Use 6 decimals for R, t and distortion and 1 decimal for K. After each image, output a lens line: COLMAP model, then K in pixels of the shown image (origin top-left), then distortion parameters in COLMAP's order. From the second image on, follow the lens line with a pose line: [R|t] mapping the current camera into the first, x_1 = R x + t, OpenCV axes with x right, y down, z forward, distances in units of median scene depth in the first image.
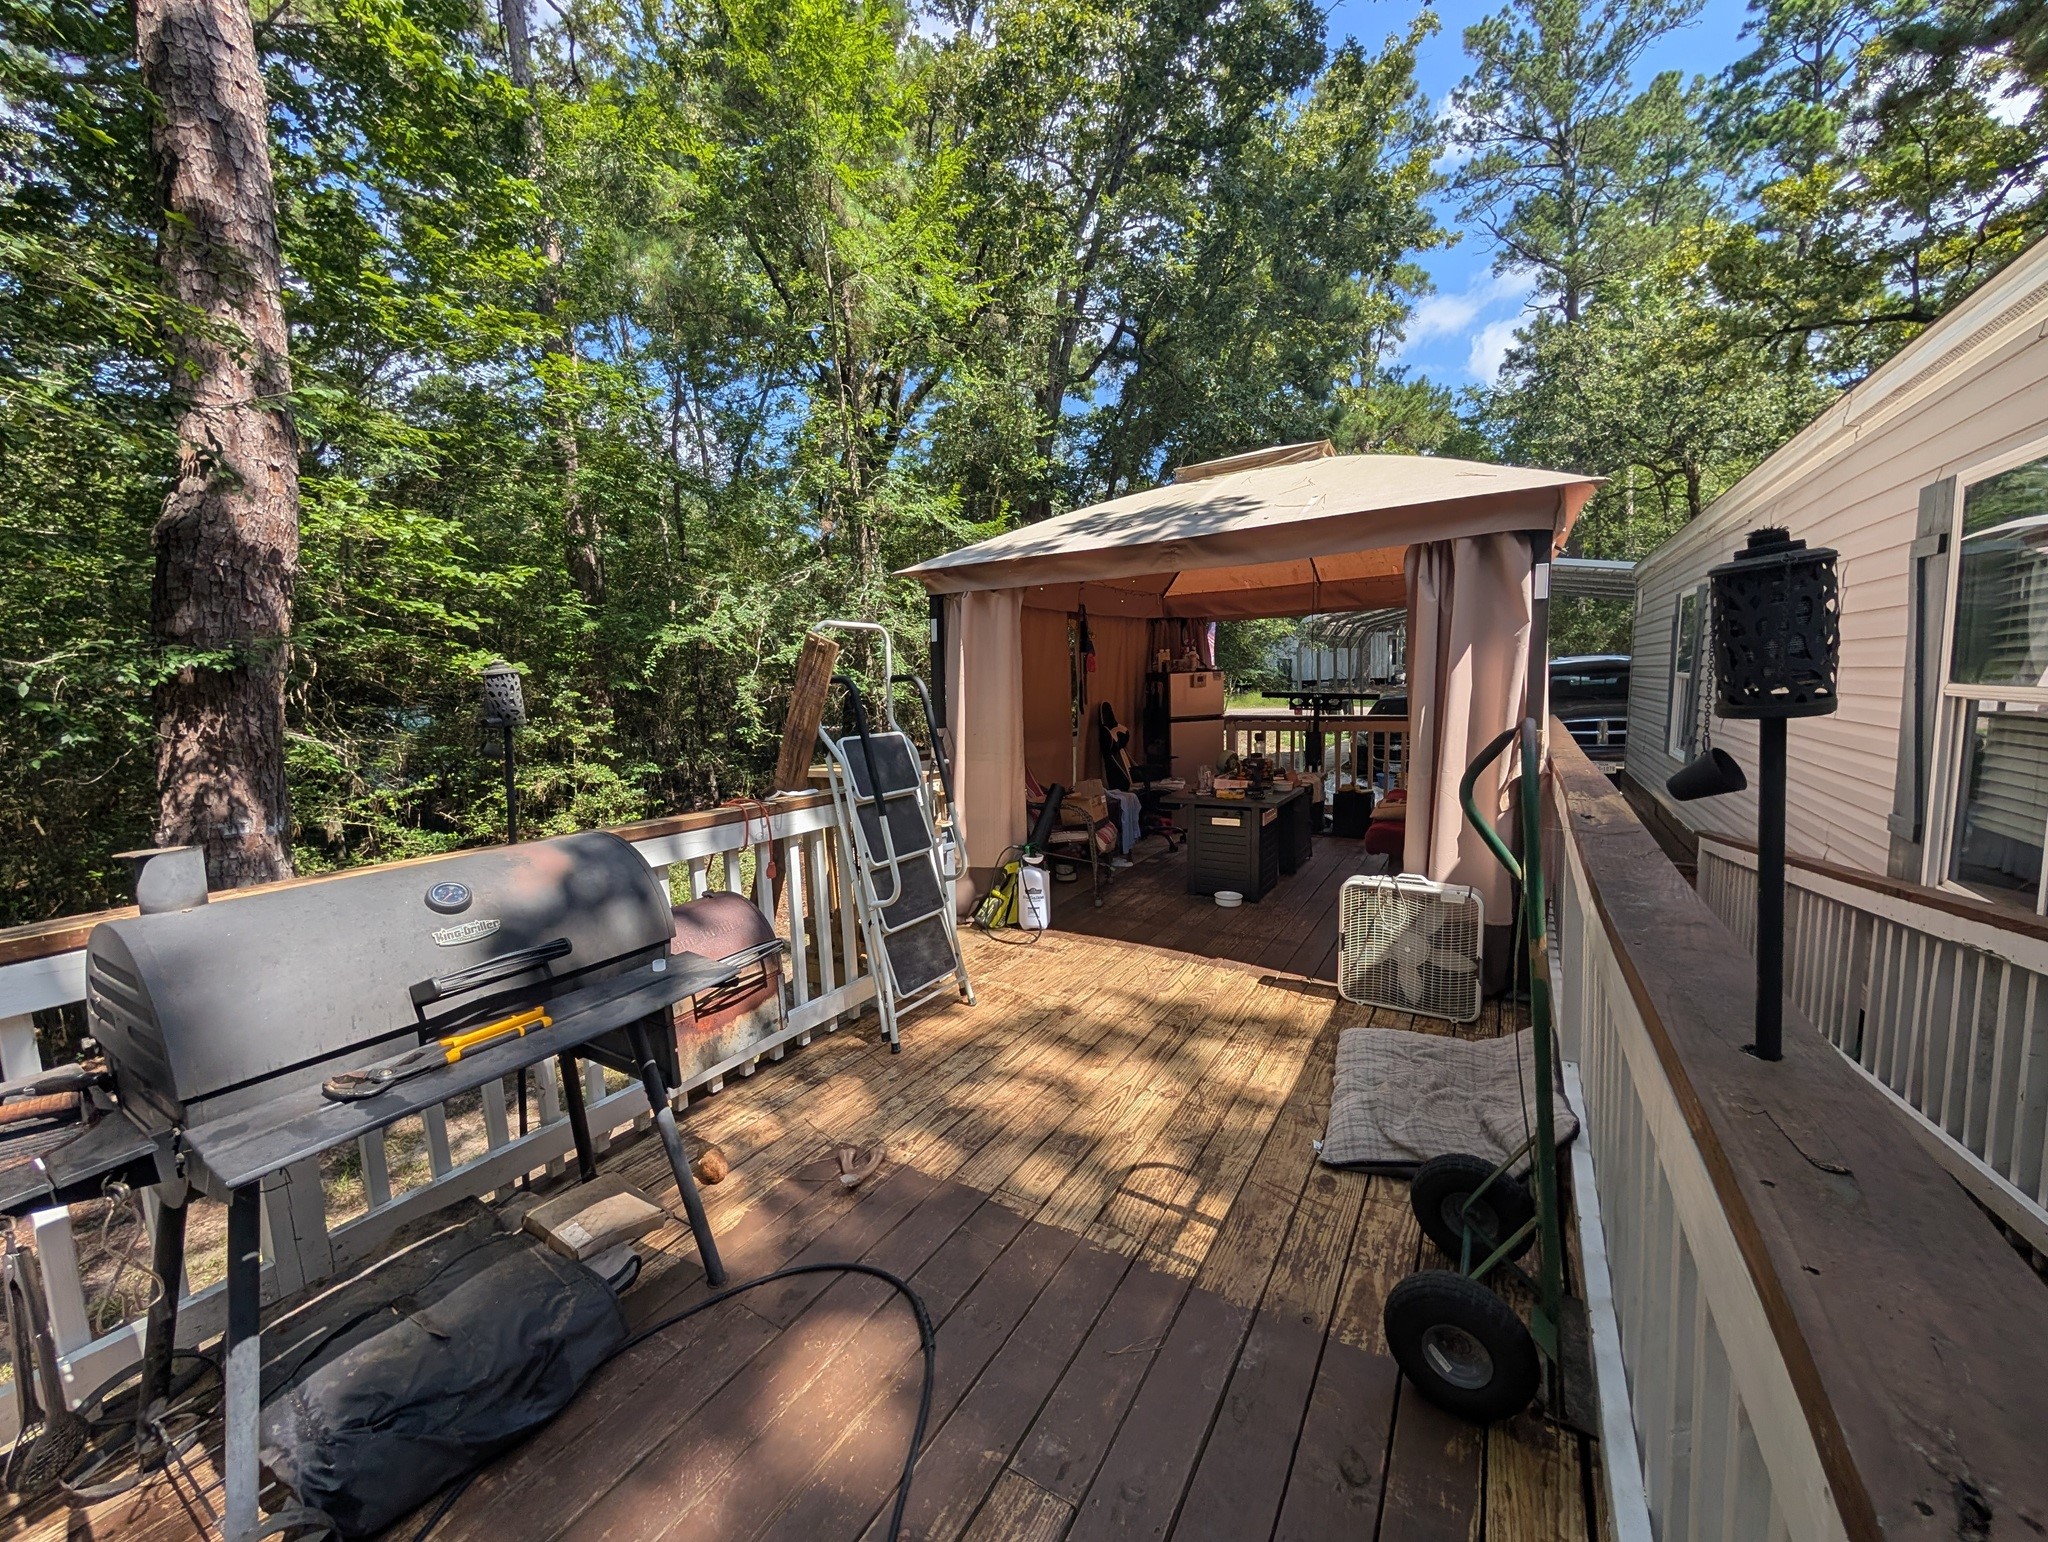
lens RADIAL K [[782.3, 0, 1018.9], [0, 782.3, 766.5], [0, 0, 1]] dist [0.000844, -0.000020]
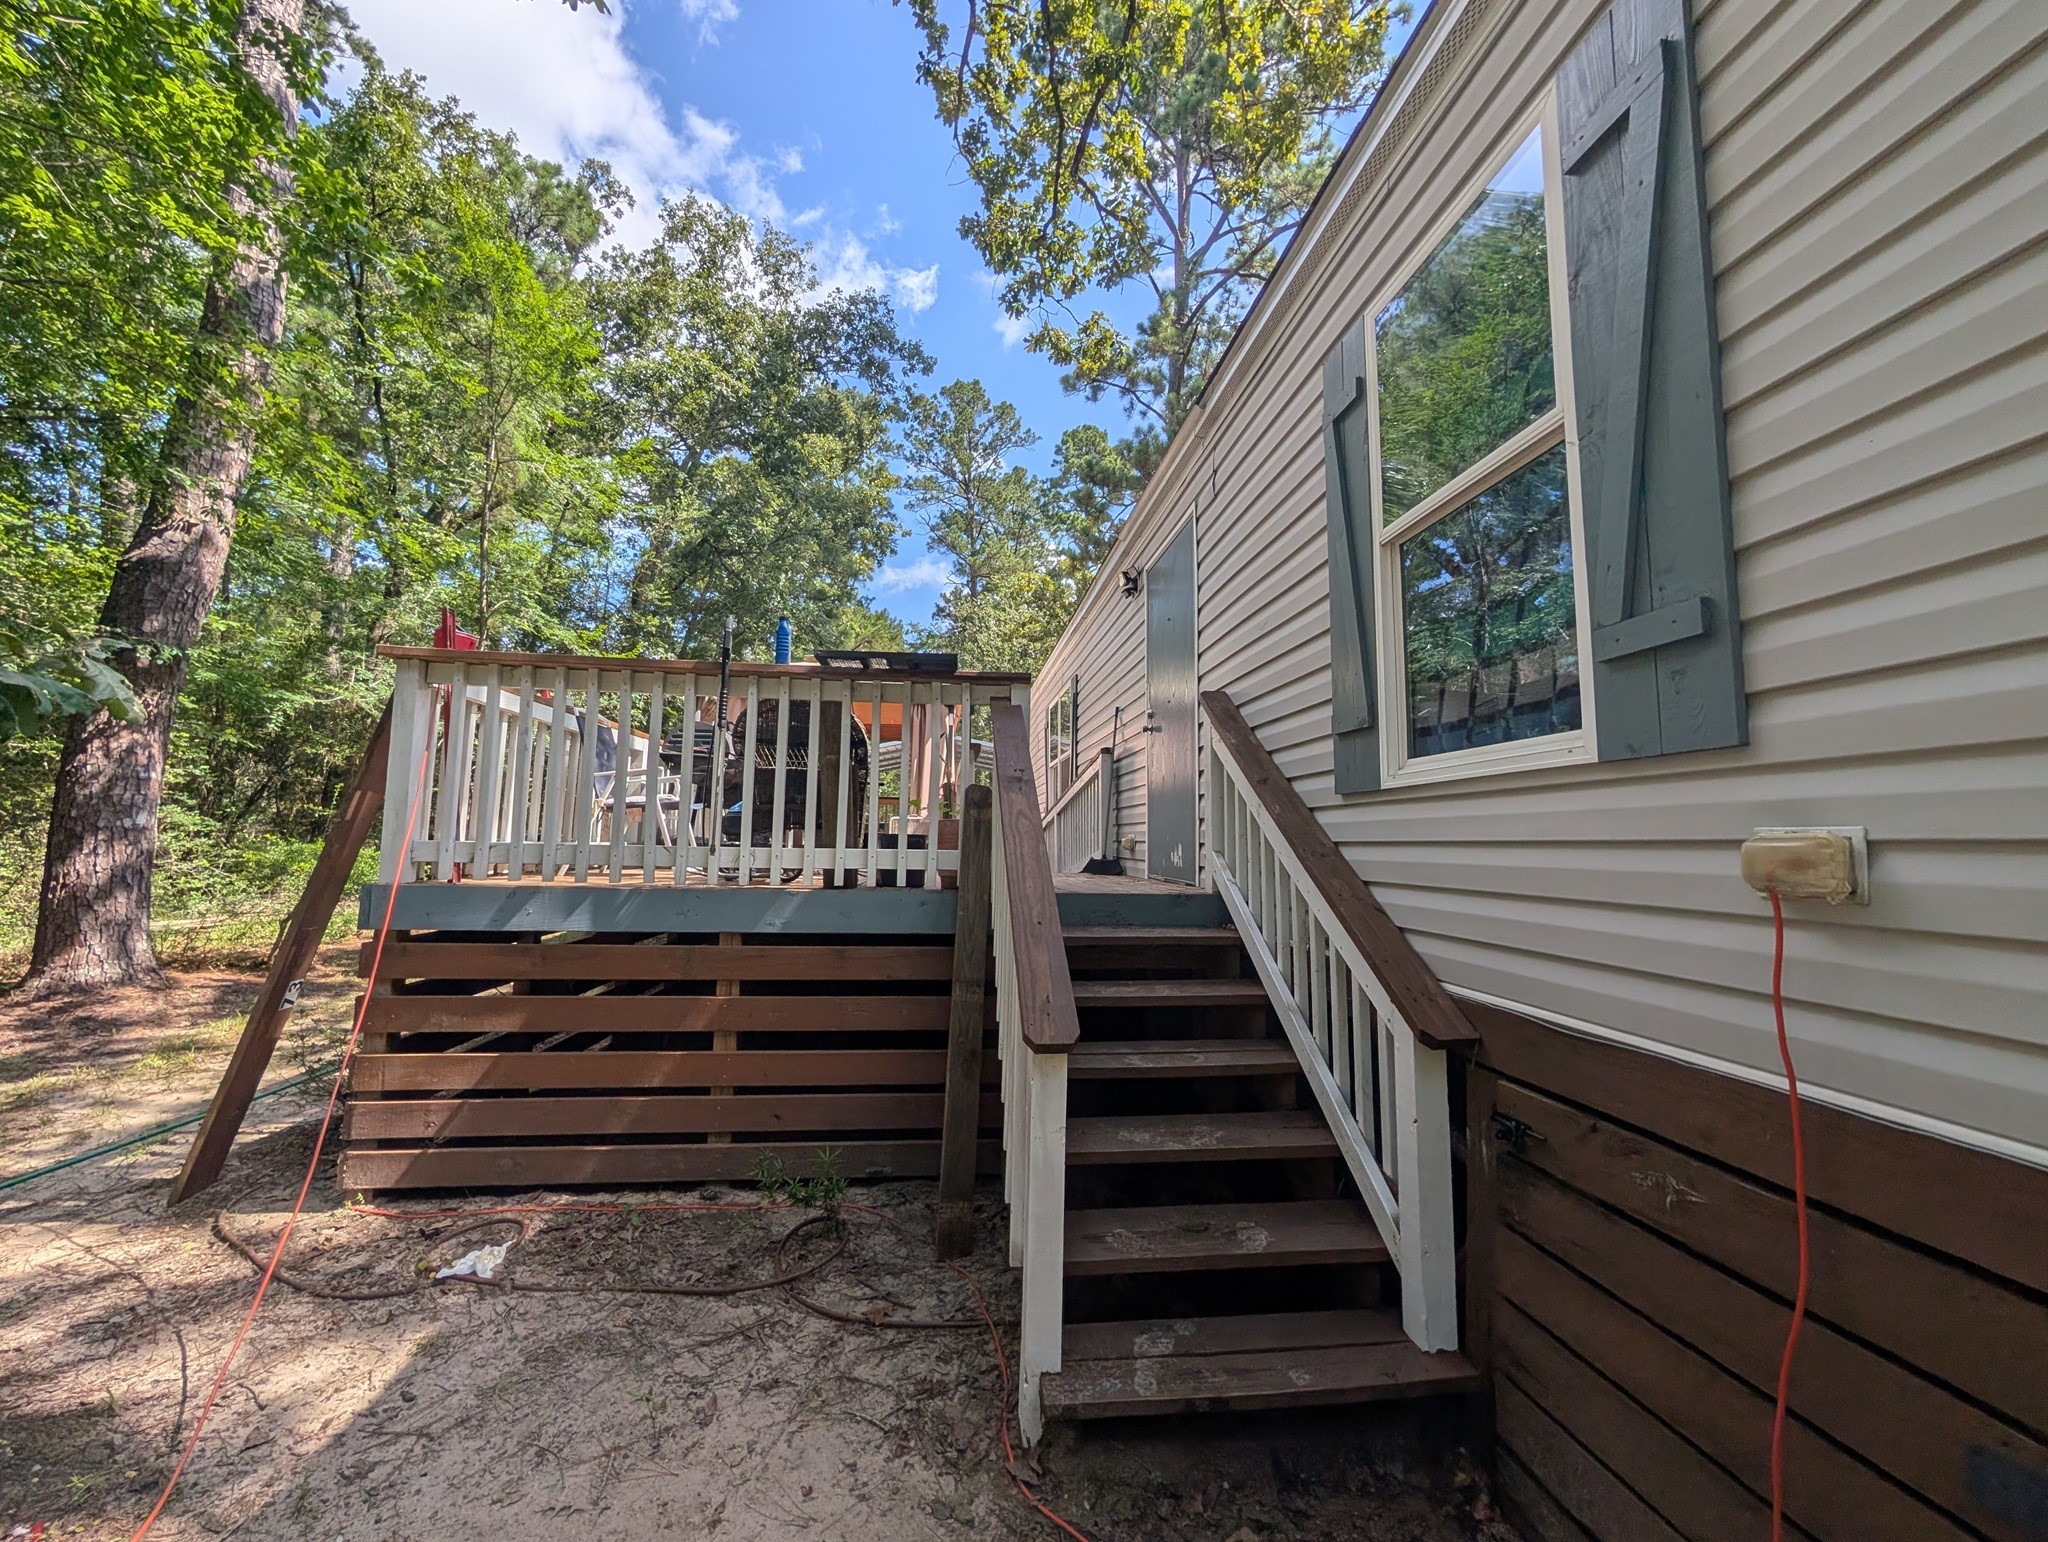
lens RADIAL K [[782.3, 0, 1022.0], [0, 782.3, 767.5], [0, 0, 1]] dist [0.000844, -0.000020]
pose [[0.784277, 0.107406, 0.611043, -0.099474], [0.024539, 0.978760, -0.203538, 0.057439], [-0.619925, 0.174624, 0.764983, -0.144977]]
